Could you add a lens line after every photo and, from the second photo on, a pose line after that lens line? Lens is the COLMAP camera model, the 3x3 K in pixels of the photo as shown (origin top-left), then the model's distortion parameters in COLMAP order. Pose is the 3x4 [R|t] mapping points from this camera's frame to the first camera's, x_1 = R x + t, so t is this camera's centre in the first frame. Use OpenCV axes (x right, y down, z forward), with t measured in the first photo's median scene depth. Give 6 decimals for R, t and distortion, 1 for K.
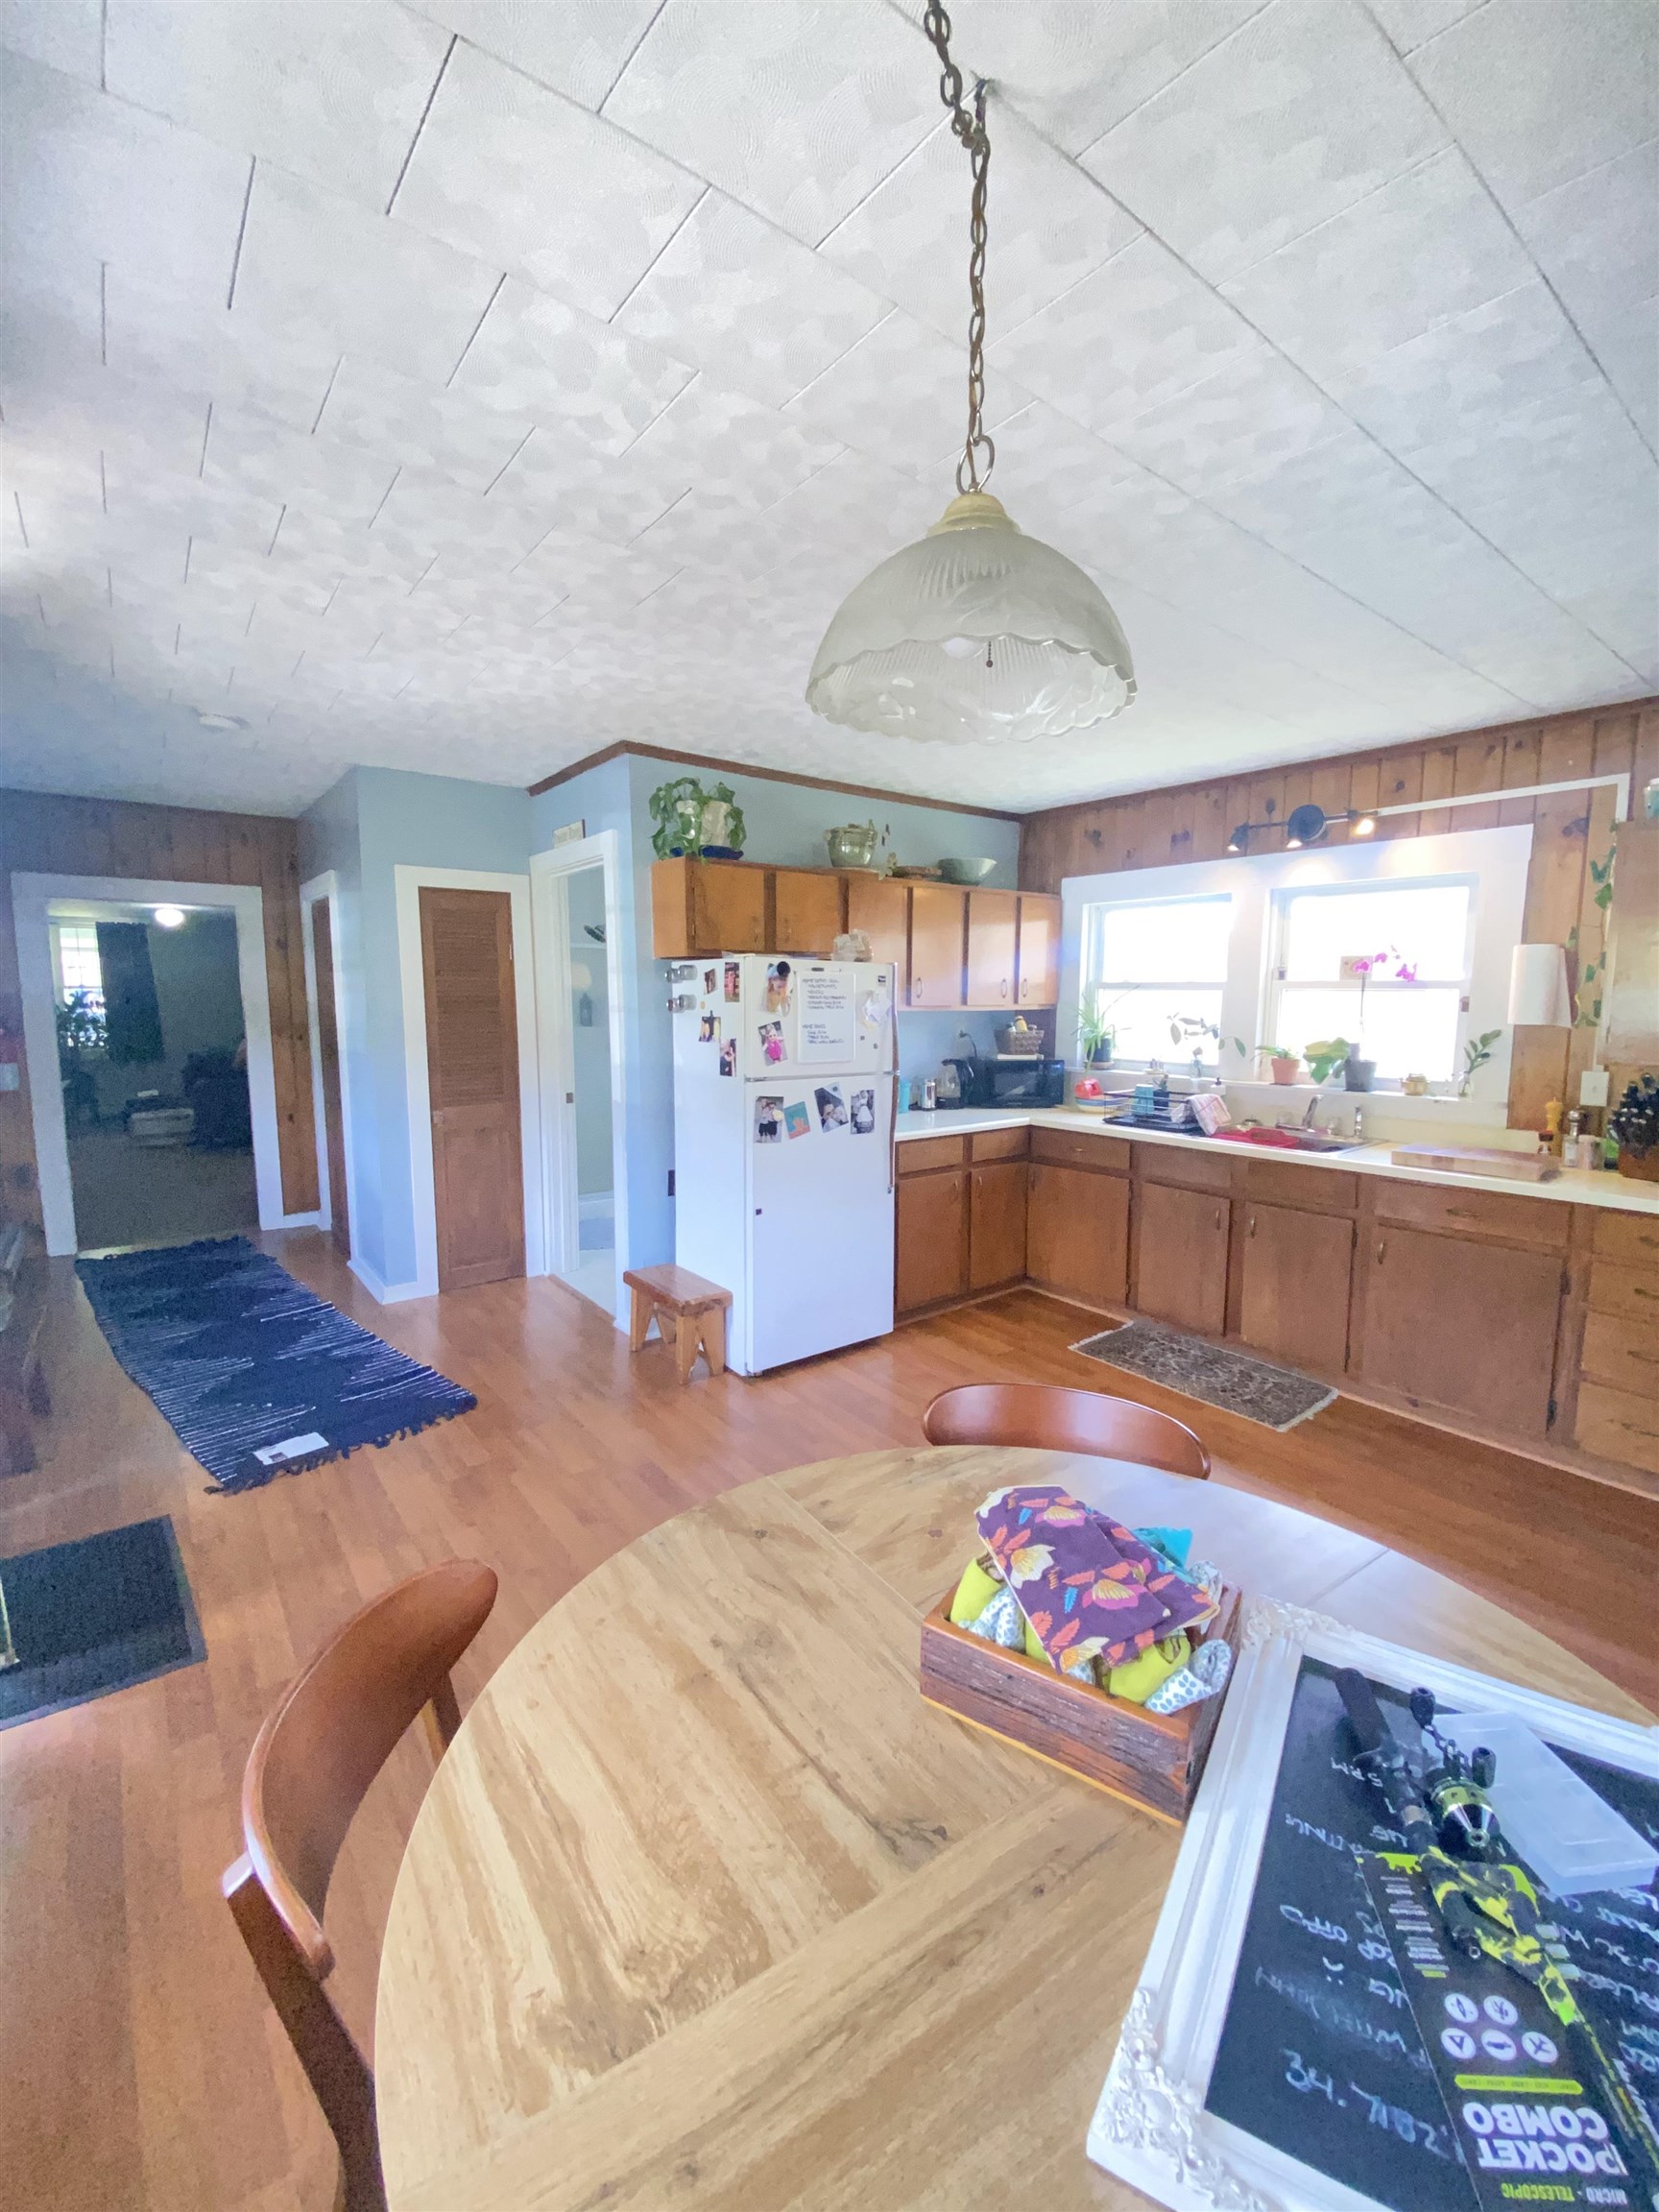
lens RADIAL K [[901.3, 0, 848.1], [0, 901.3, 1104.6], [0, 0, 1]] dist [-0.001912, -0.000302]
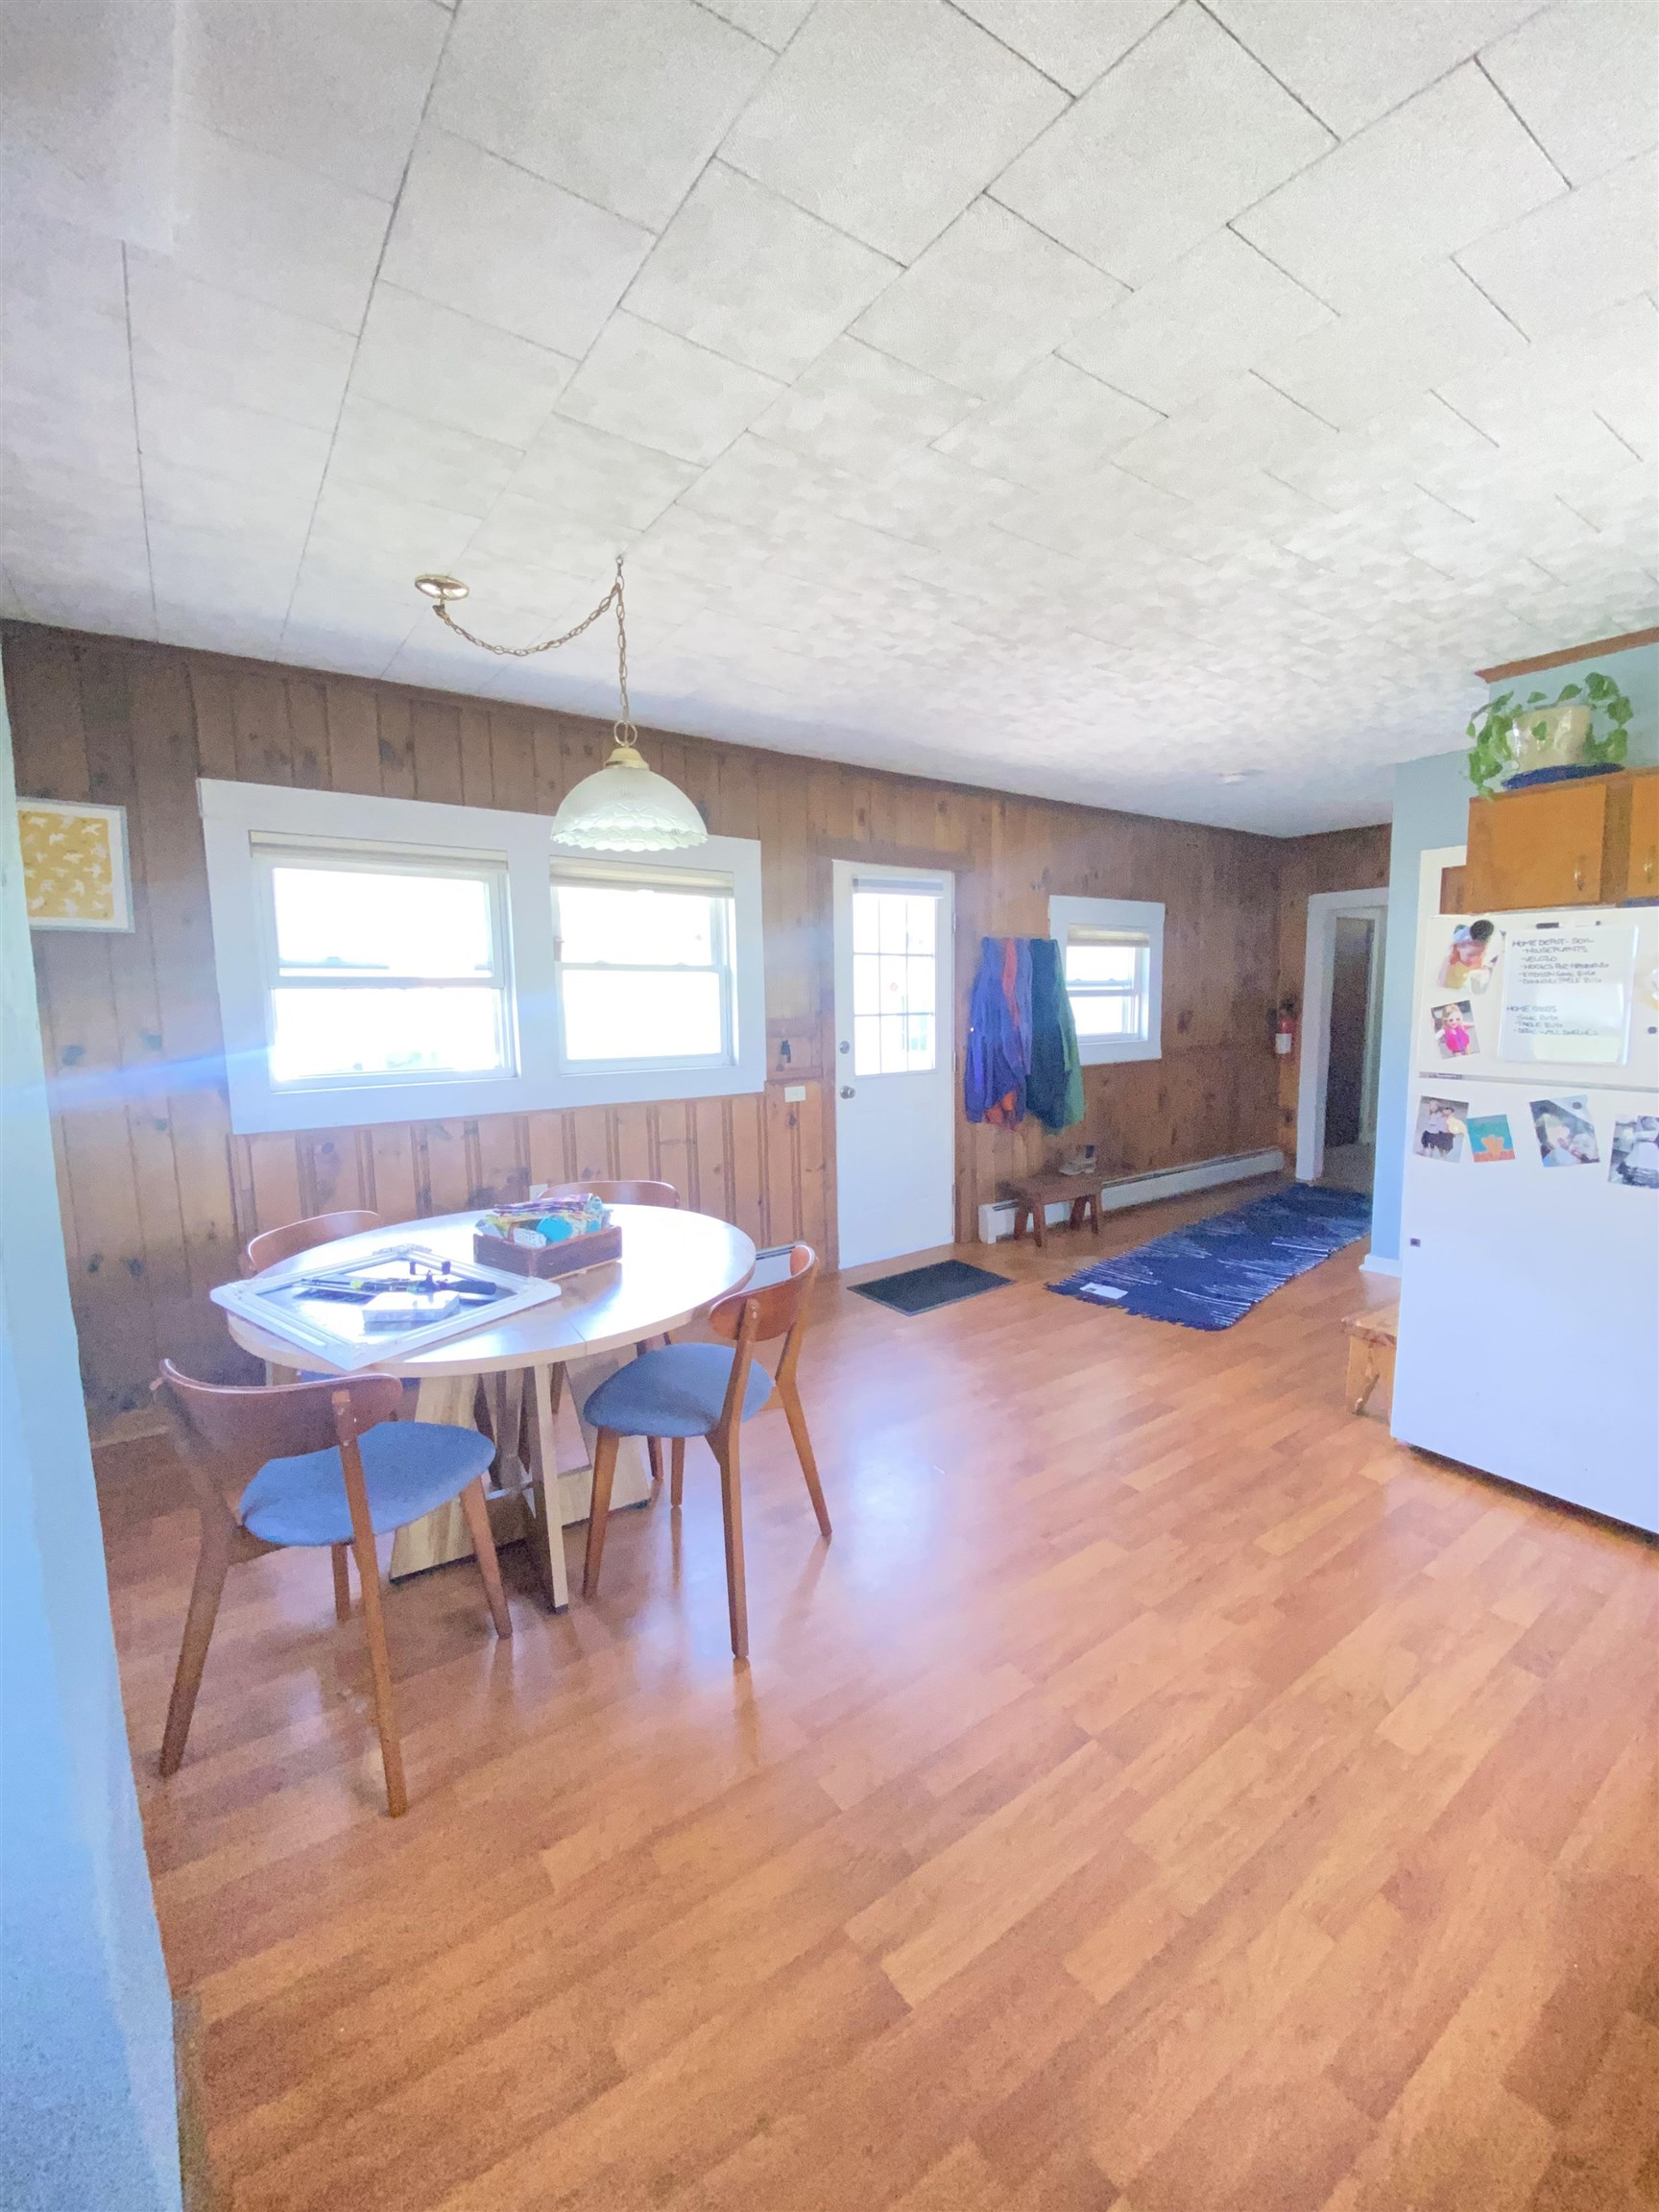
lens RADIAL K [[901.3, 0, 850.4], [0, 901.3, 1102.0], [0, 0, 1]] dist [-0.001912, -0.000302]
pose [[-0.070632, 0.107353, -0.991709, 0.707686], [-0.112304, 0.987015, 0.114843, -0.037523], [0.991160, 0.119485, -0.057659, 0.540508]]
